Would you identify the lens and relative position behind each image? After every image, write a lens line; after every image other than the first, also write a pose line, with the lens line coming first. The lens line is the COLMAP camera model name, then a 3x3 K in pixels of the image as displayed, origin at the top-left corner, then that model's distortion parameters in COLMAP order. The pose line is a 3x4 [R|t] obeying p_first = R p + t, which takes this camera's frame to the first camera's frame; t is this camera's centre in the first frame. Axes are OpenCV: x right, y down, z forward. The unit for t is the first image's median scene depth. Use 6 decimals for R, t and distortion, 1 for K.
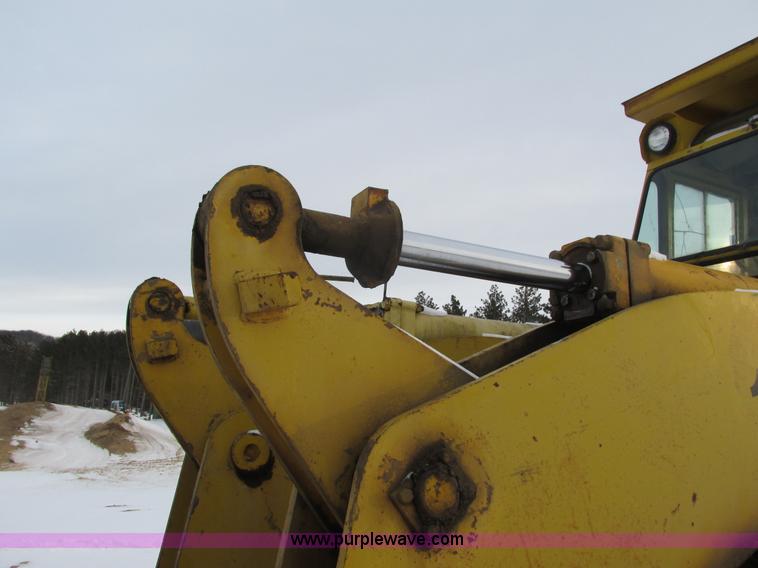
lens RADIAL K [[623.2, 0, 379.0], [0, 623.2, 284.0], [0, 0, 1]] dist [-0.033879, 0.012325]
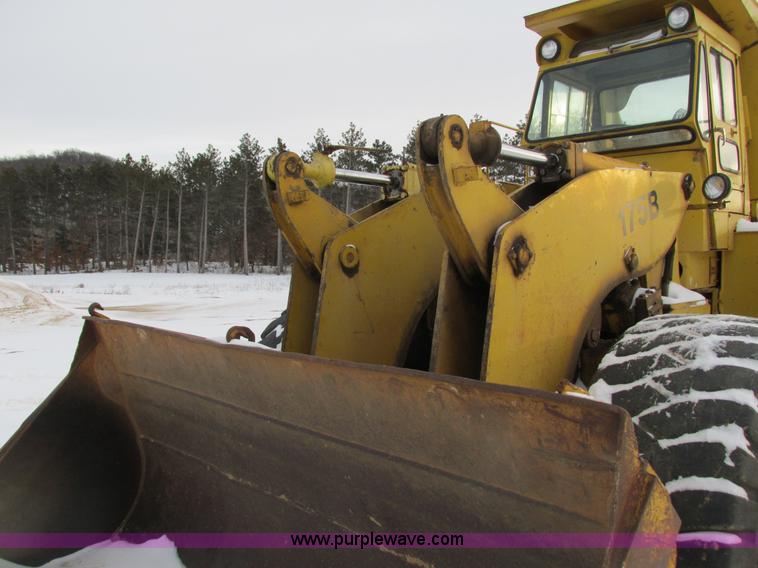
lens RADIAL K [[623.2, 0, 379.0], [0, 623.2, 284.0], [0, 0, 1]] dist [-0.033879, 0.012325]
pose [[0.959268, -0.041201, 0.279475, -0.603214], [-0.029157, 0.969584, 0.243015, -0.074010], [-0.280987, -0.241265, 0.928890, -0.617244]]
